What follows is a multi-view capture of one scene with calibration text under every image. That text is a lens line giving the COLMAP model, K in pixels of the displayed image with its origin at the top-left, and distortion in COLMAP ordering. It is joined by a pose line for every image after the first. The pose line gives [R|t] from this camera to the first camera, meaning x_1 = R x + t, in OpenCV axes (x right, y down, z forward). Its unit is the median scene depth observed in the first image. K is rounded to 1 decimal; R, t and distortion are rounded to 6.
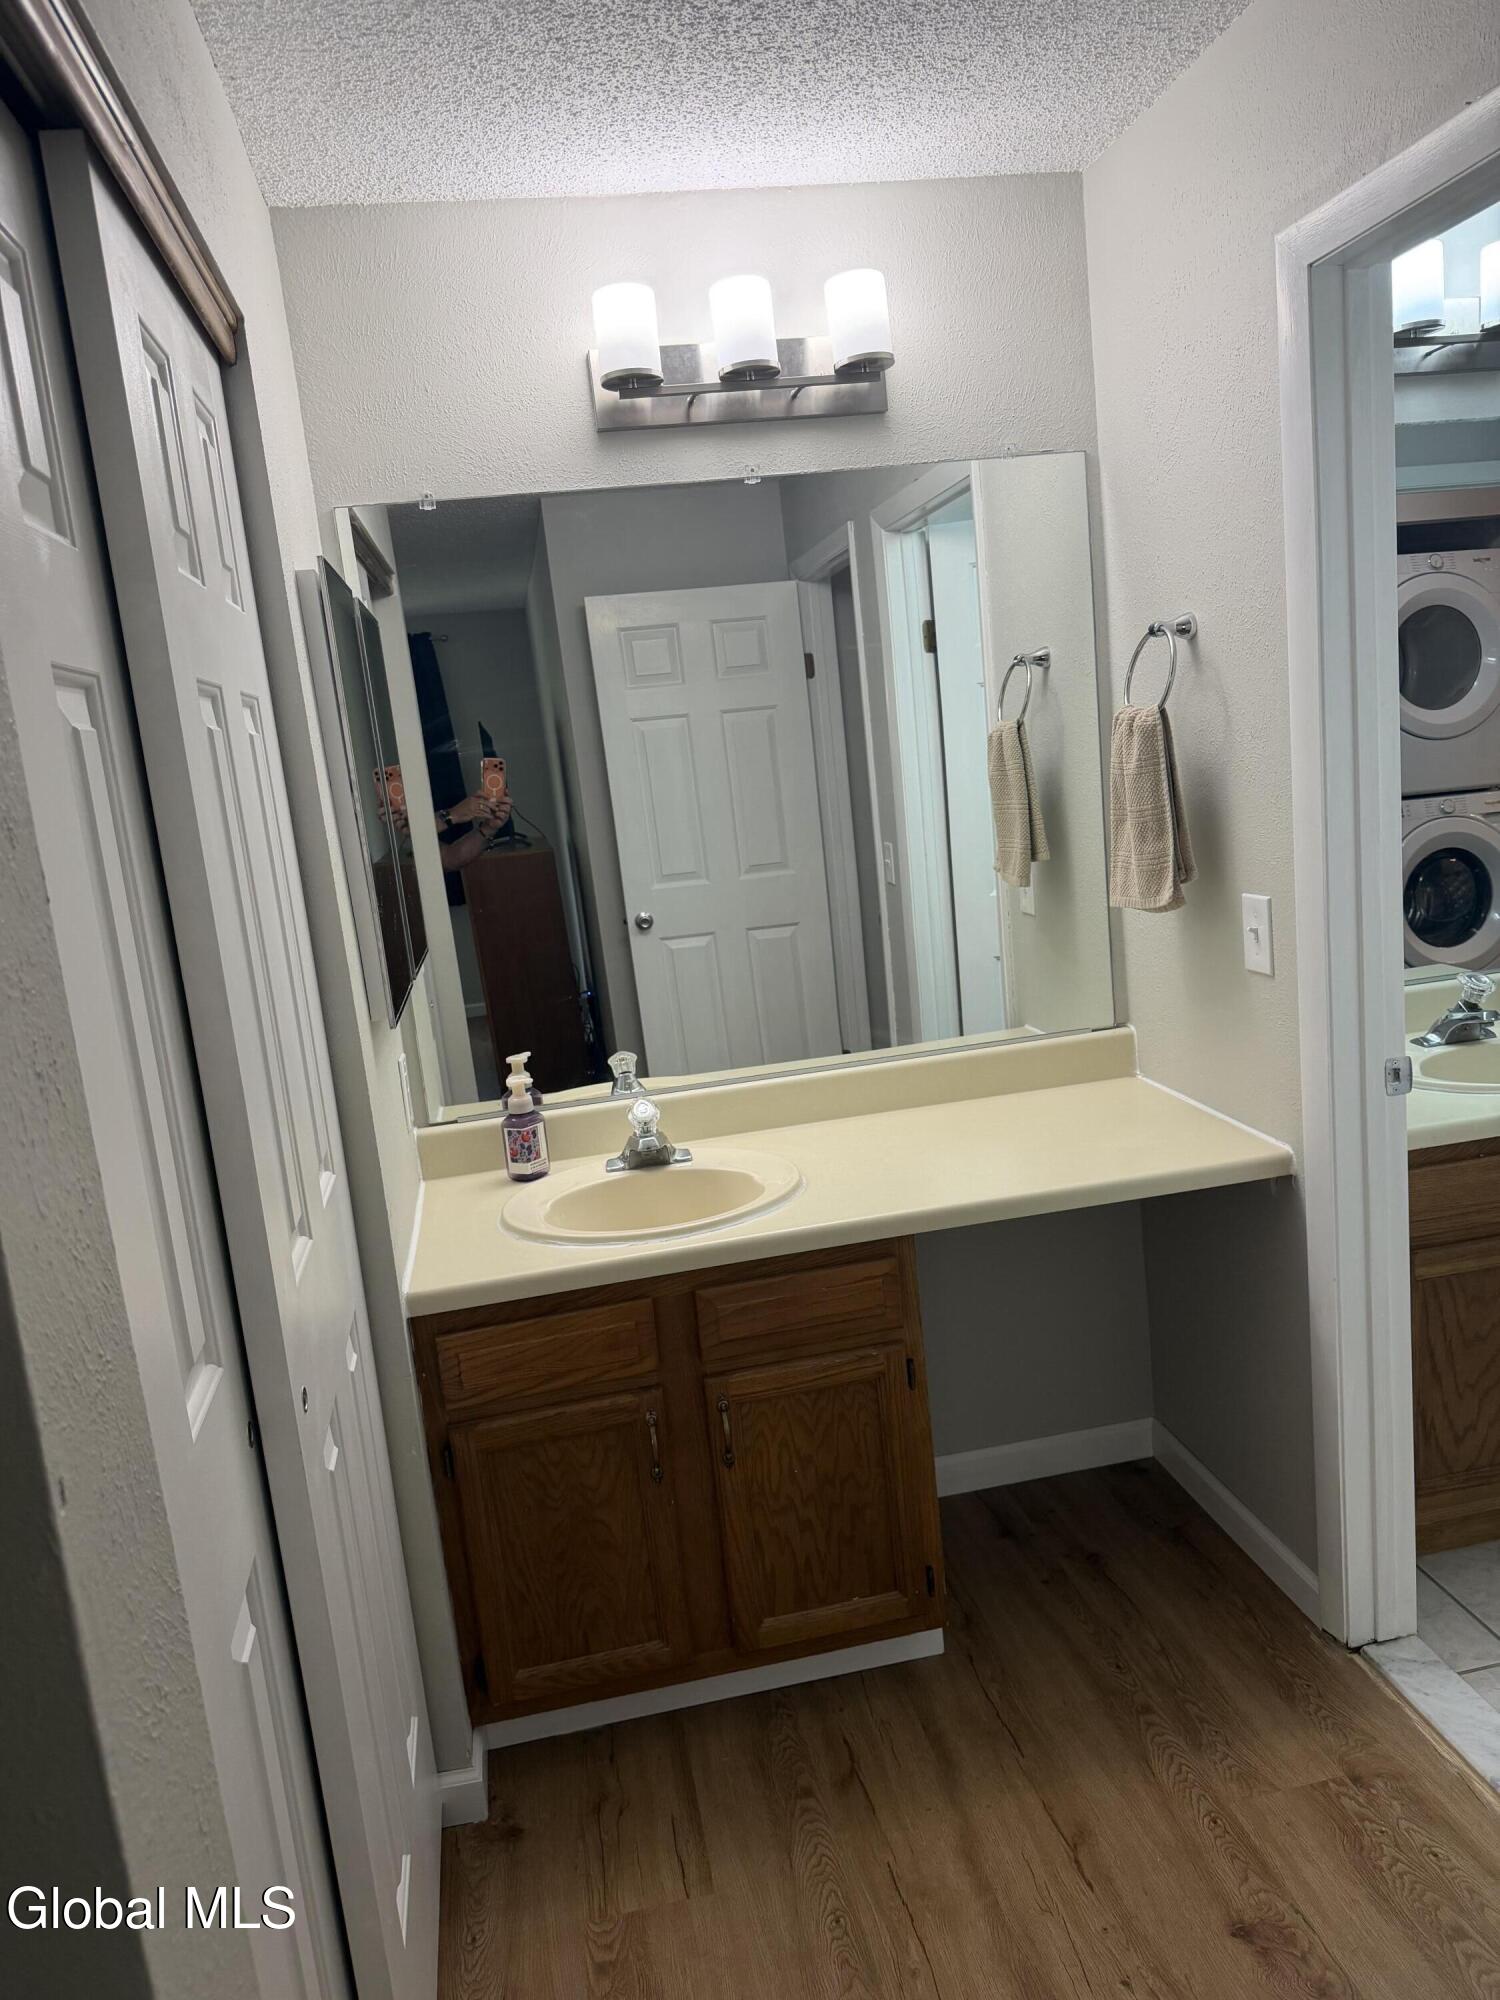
lens RADIAL K [[1427.8, 0, 750.7], [0, 1427.8, 996.0], [0, 0, 1]] dist [0.042659, -0.039767]
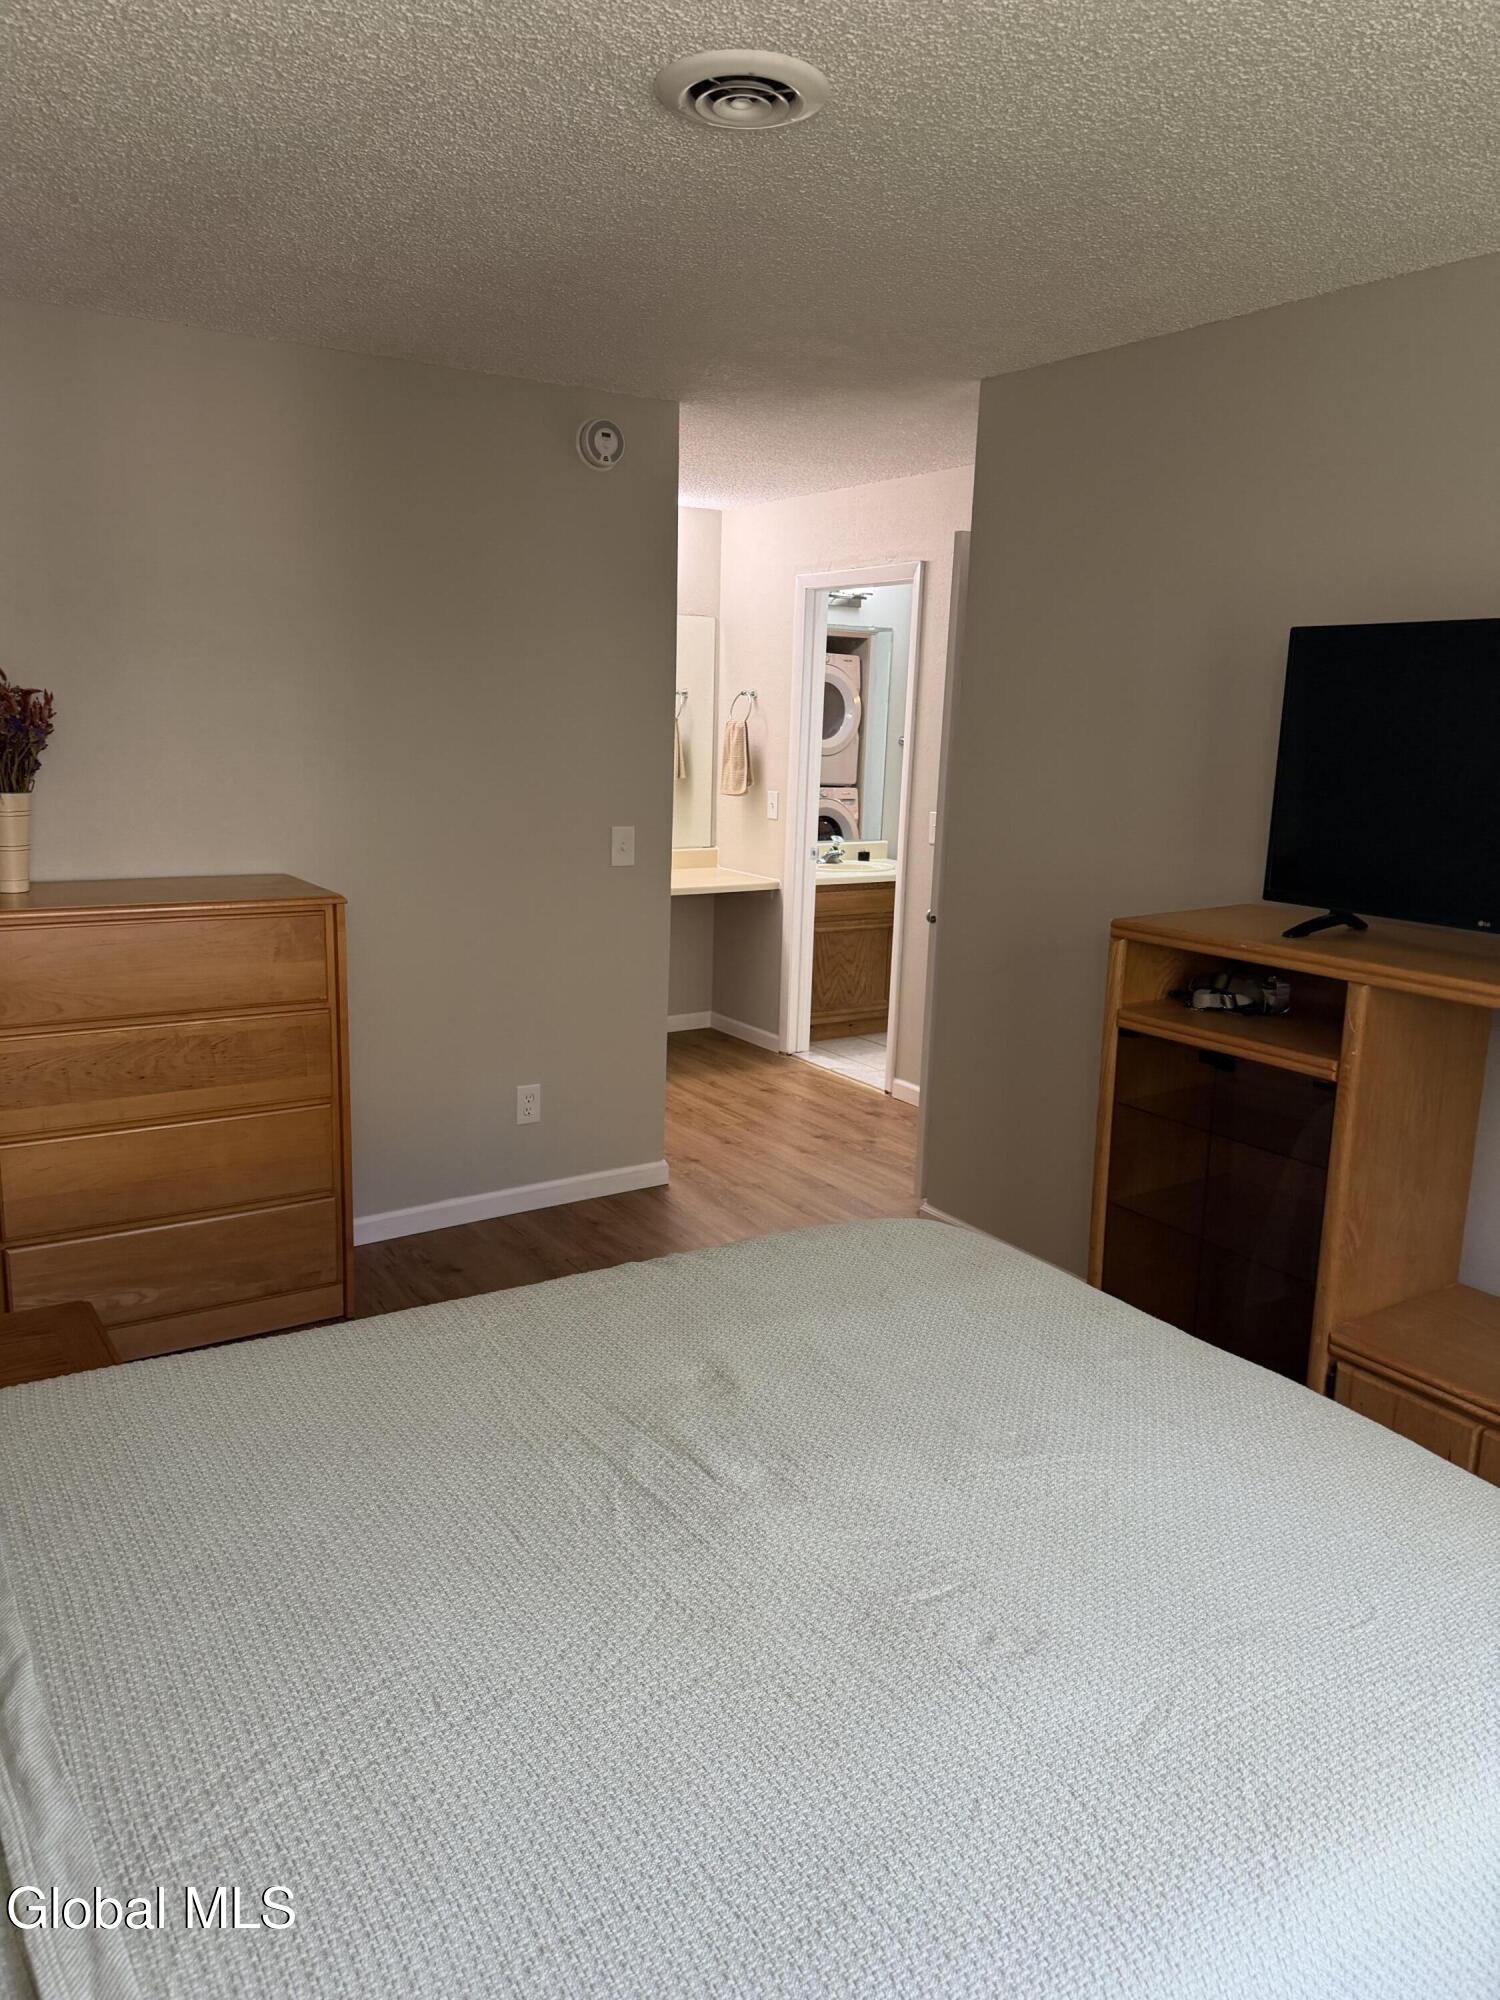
lens RADIAL K [[1427.8, 0, 749.7], [0, 1427.8, 998.8], [0, 0, 1]] dist [0.042659, -0.039767]
pose [[0.909691, 0.055465, 0.411565, -0.817247], [-0.052166, 0.998453, -0.019254, 0.388532], [-0.411996, -0.003954, 0.911177, -1.533422]]
